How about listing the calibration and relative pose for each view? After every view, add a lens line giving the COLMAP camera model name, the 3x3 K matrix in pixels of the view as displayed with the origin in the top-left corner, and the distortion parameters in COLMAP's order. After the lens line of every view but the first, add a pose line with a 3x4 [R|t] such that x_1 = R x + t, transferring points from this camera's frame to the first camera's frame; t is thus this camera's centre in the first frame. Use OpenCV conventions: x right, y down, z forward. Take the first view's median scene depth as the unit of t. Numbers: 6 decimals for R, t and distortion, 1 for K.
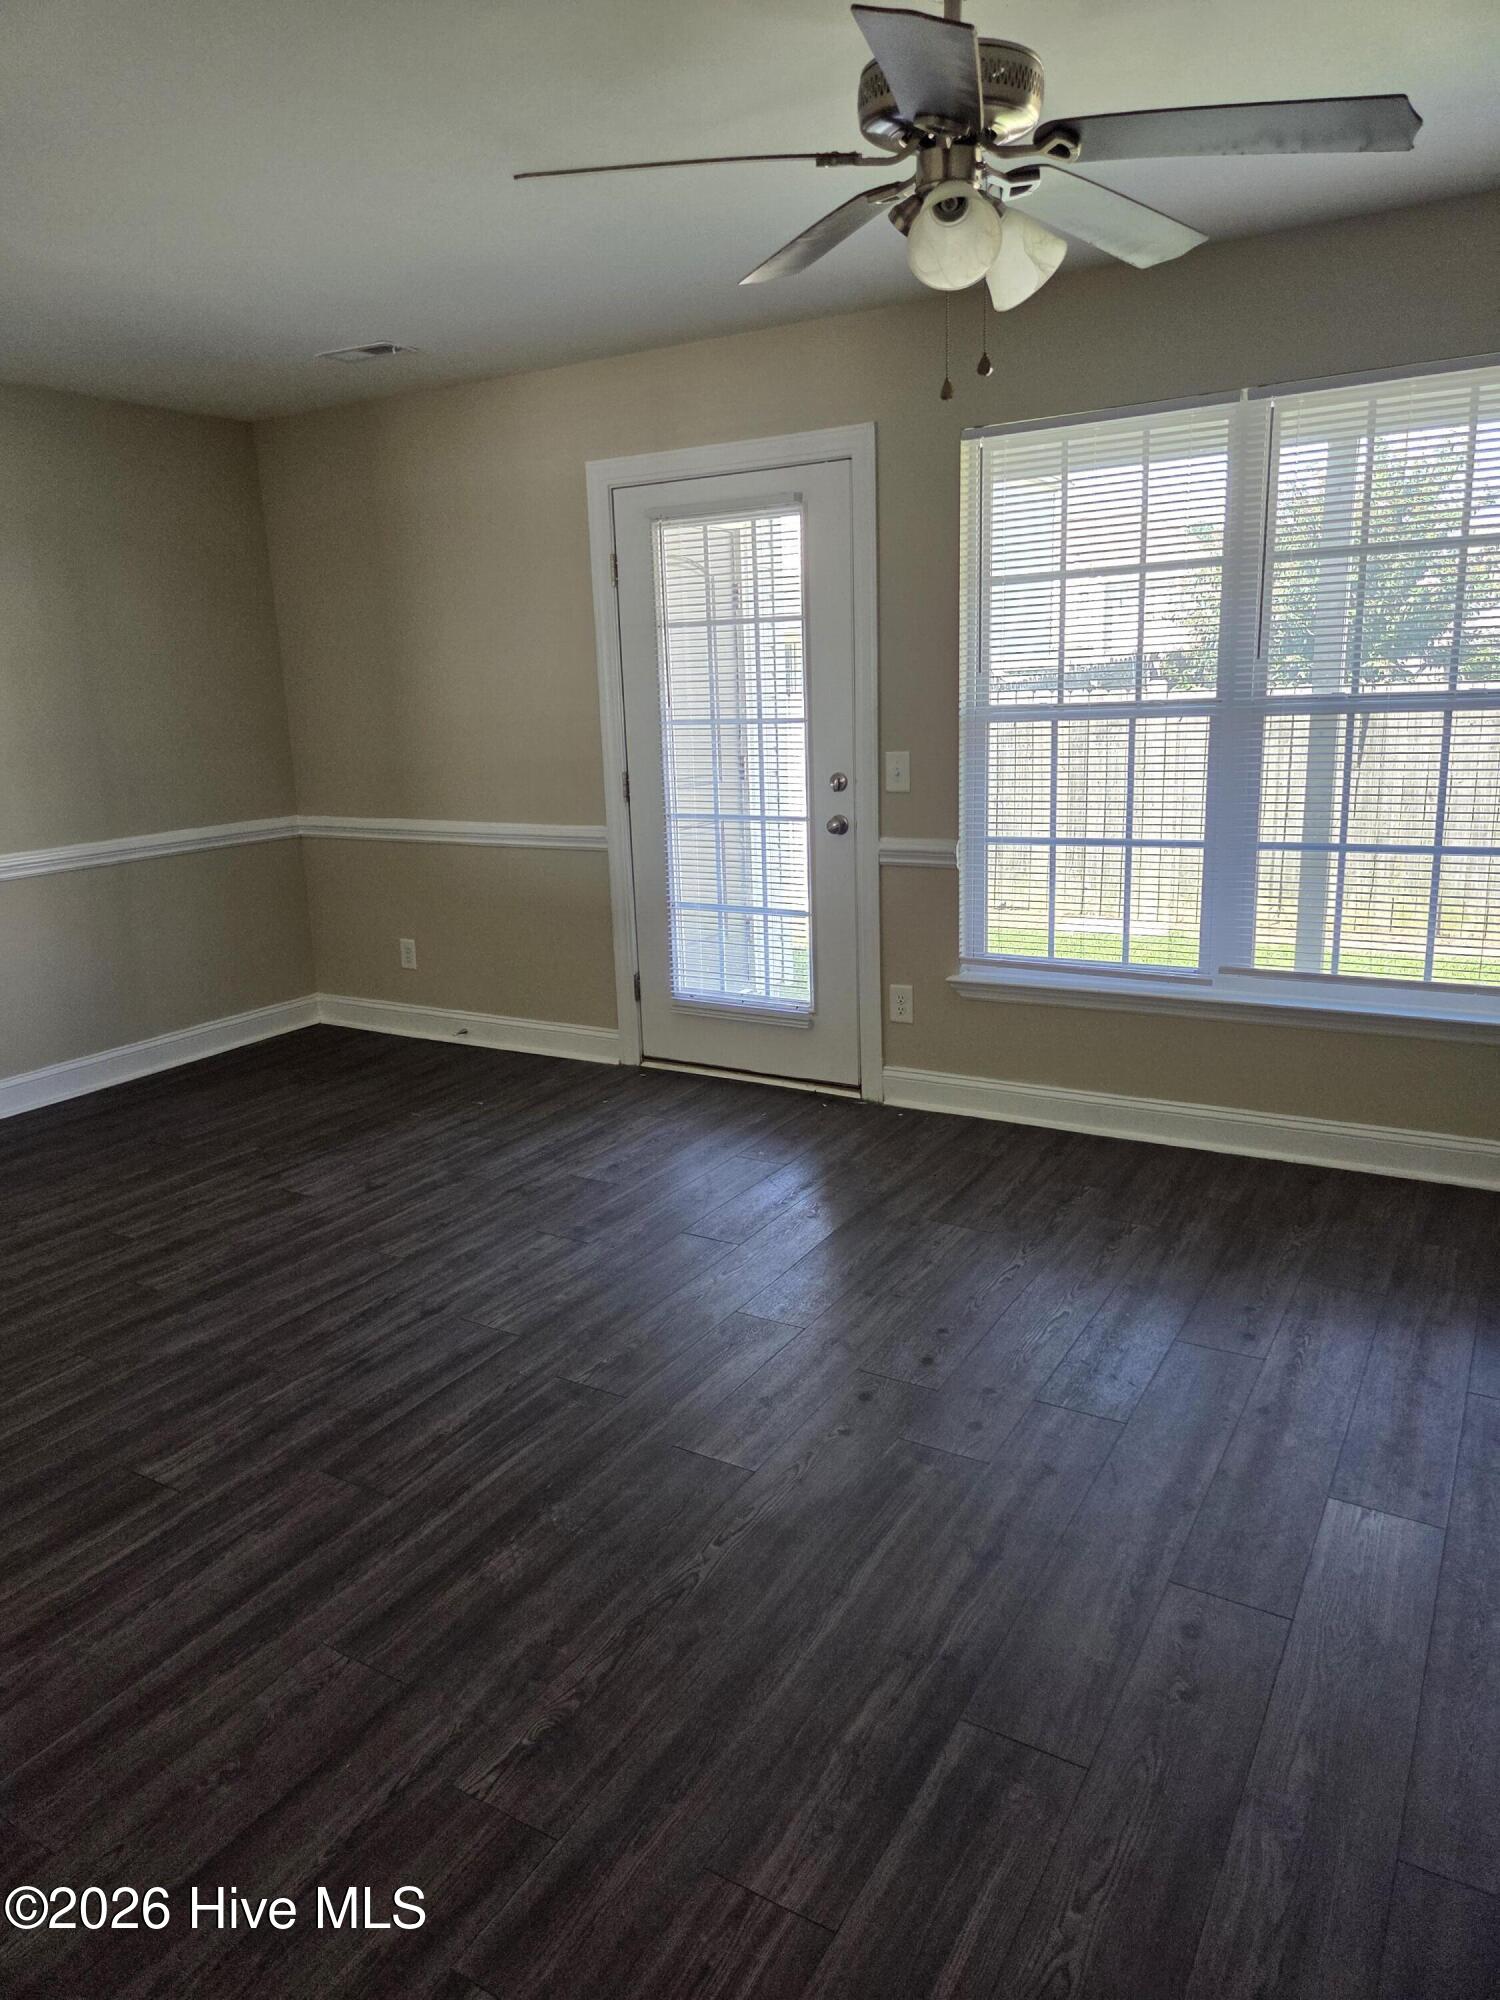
lens RADIAL K [[1342.6, 0, 750.0], [0, 1342.6, 1000.0], [0, 0, 1]] dist [0.041283, -0.005559]
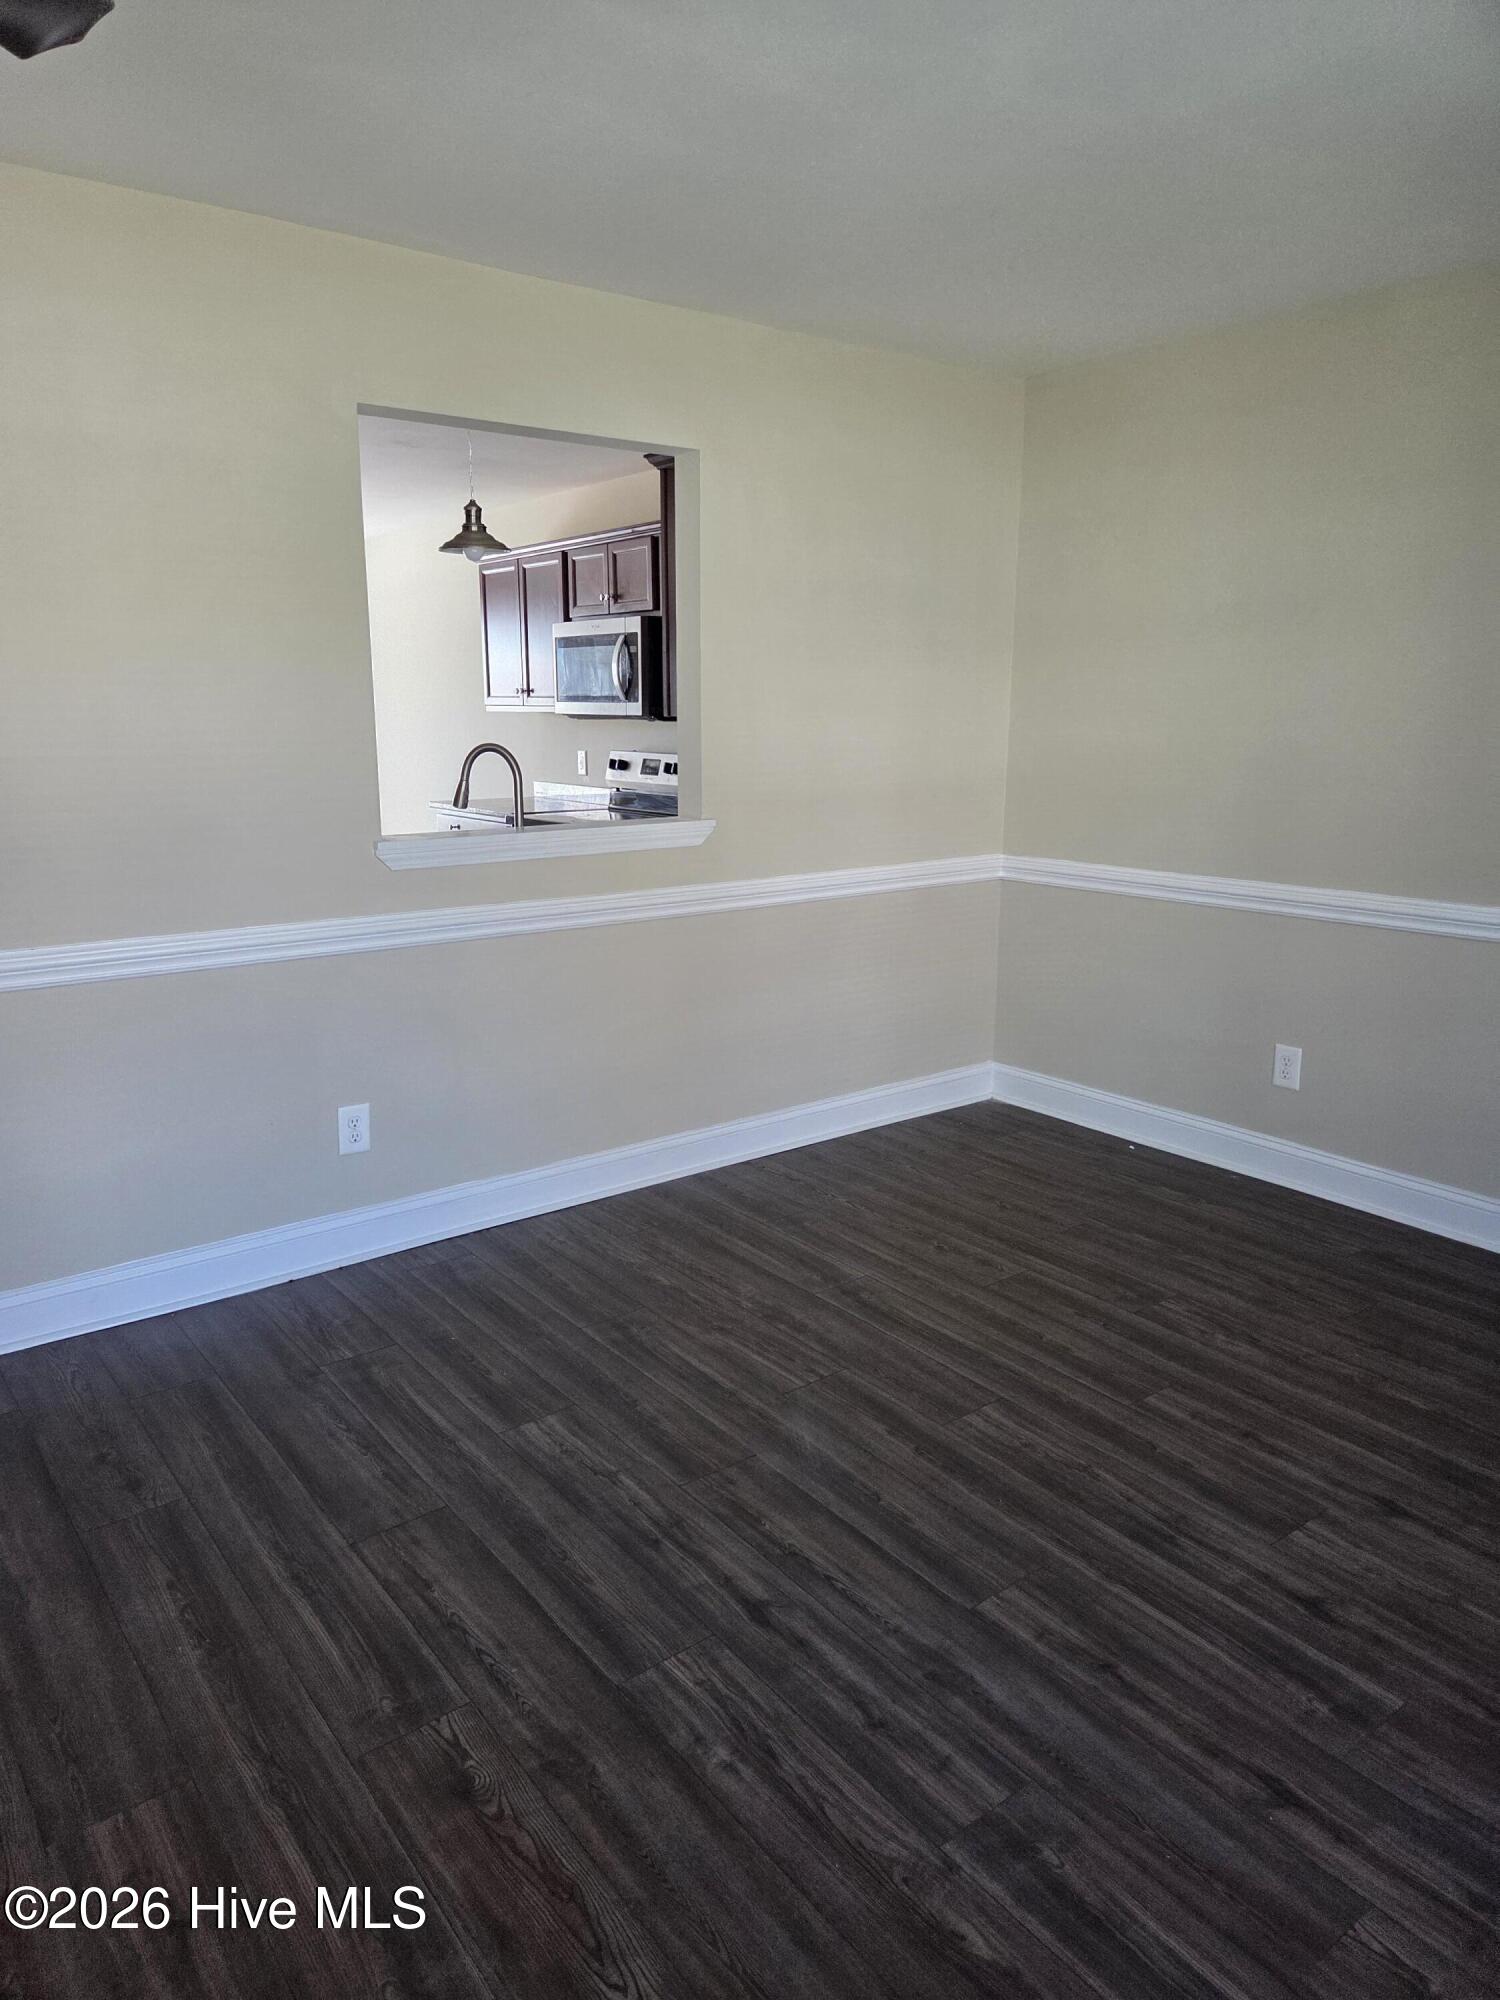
lens RADIAL K [[1342.6, 0, 750.0], [0, 1342.6, 1000.0], [0, 0, 1]] dist [0.041283, -0.005559]
pose [[-0.368887, 0.242872, -0.897182, 0.292036], [-0.206046, 0.919873, 0.333733, -0.269136], [0.906348, 0.307971, -0.289287, 1.024593]]
